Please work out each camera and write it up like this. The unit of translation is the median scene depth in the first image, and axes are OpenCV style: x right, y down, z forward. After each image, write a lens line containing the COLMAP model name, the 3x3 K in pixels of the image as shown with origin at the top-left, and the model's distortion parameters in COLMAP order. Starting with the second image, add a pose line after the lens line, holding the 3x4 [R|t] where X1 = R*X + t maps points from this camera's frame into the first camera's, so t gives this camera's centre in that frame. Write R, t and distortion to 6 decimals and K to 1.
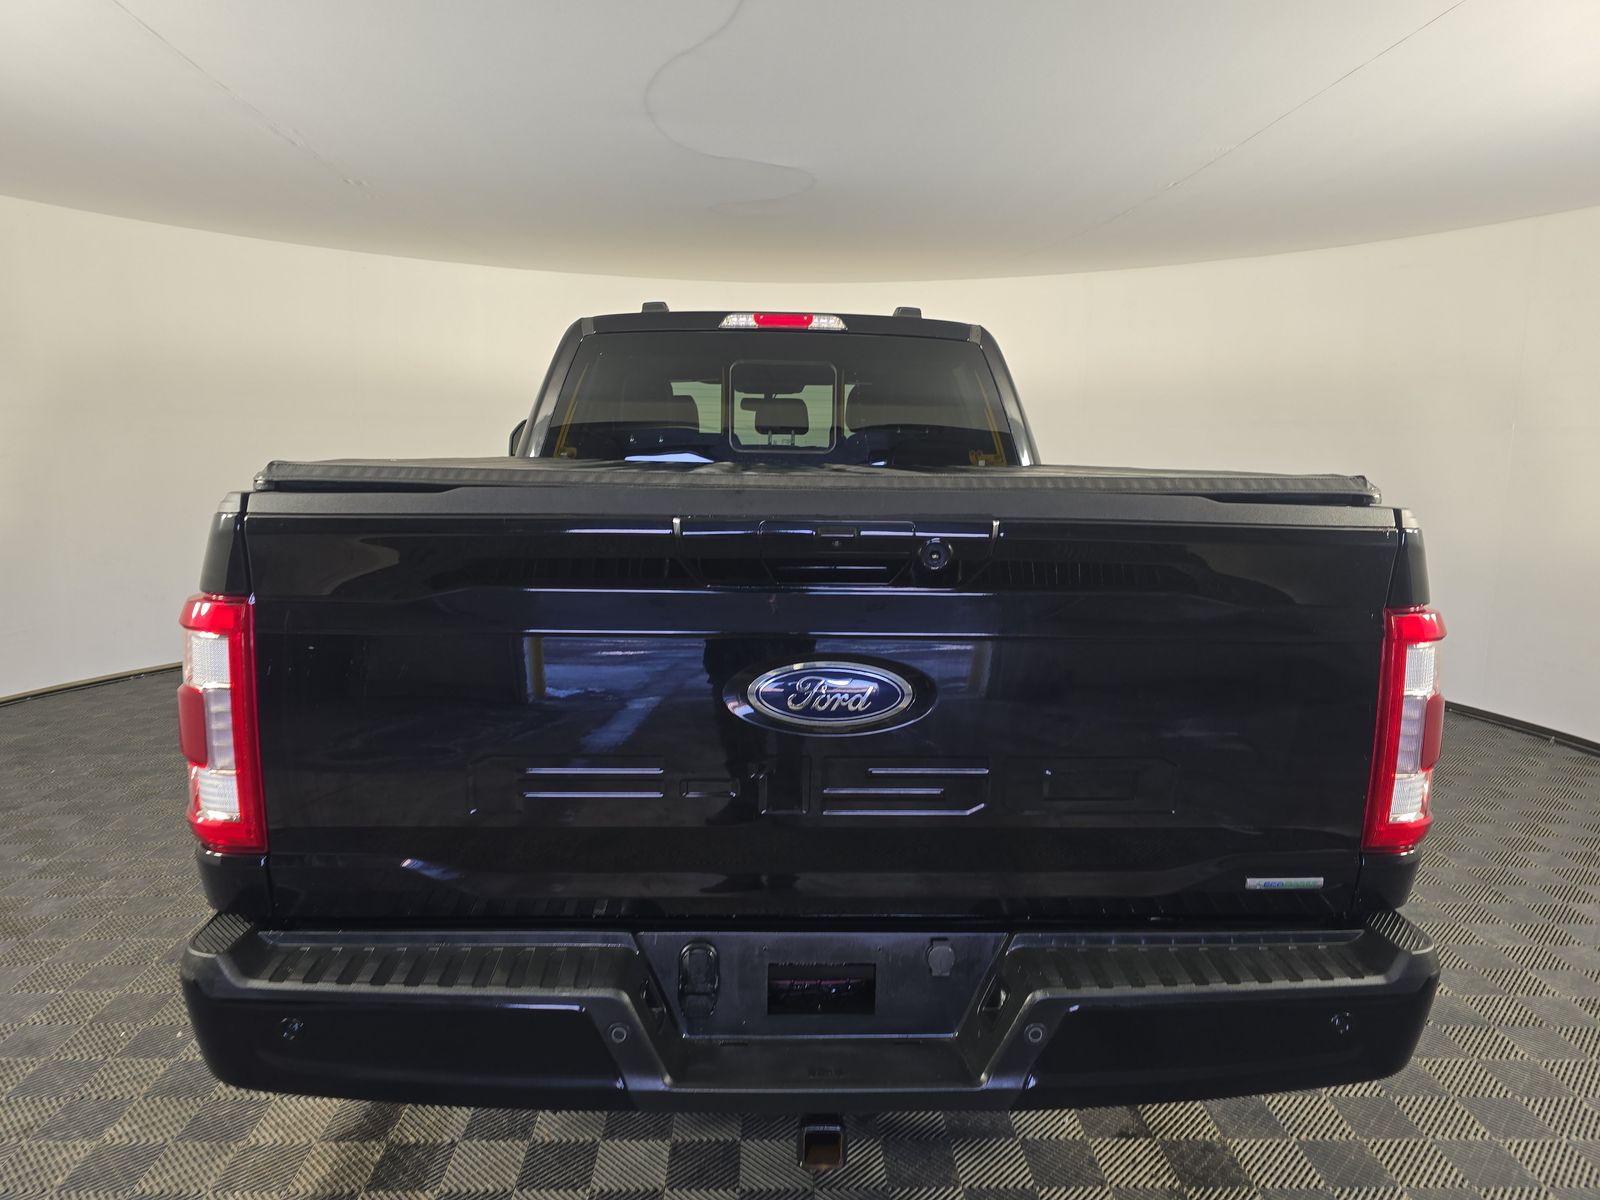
lens RADIAL K [[1086.6, 0, 792.3], [0, 1086.6, 604.7], [0, 0, 1]] dist [0.032337, -0.032020]
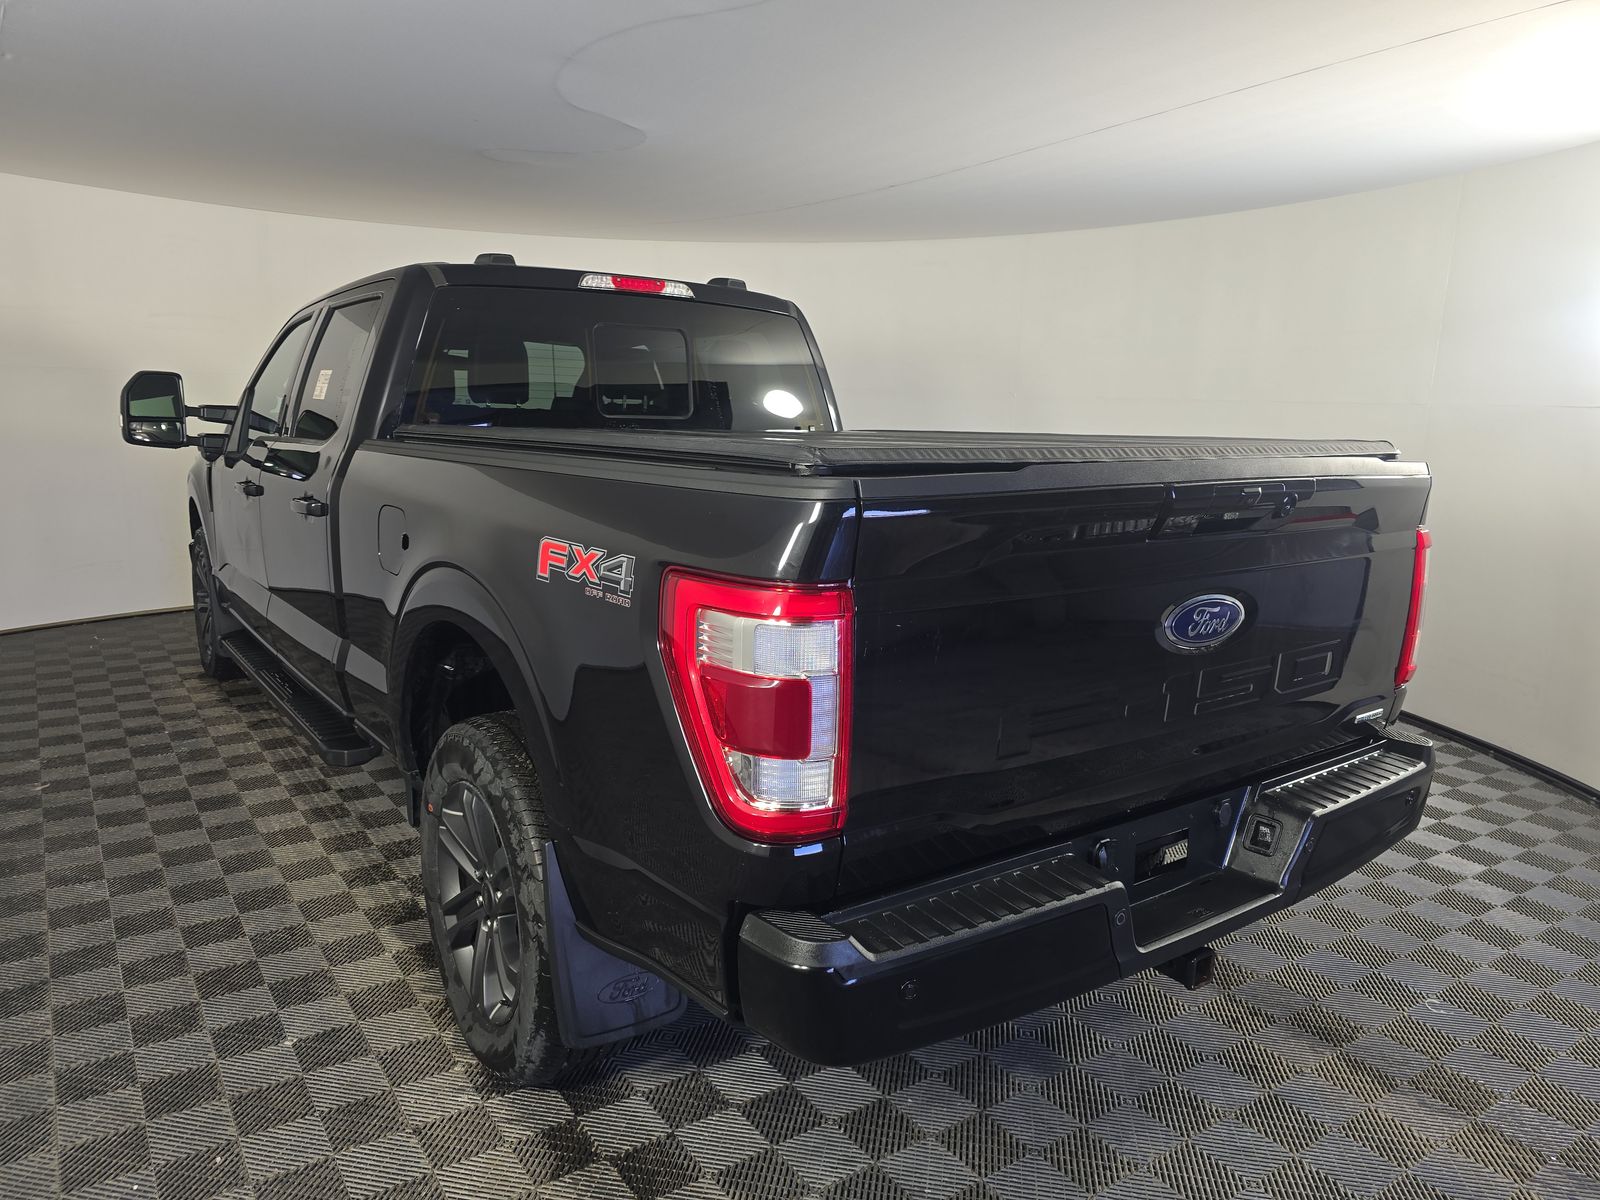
lens RADIAL K [[1086.6, 0, 807.5], [0, 1086.6, 603.2], [0, 0, 1]] dist [0.032337, -0.032020]
pose [[0.851059, -0.085228, 0.518107, -0.415804], [0.066141, 0.996280, 0.055242, -0.016008], [-0.520887, -0.012746, 0.853530, 0.066617]]
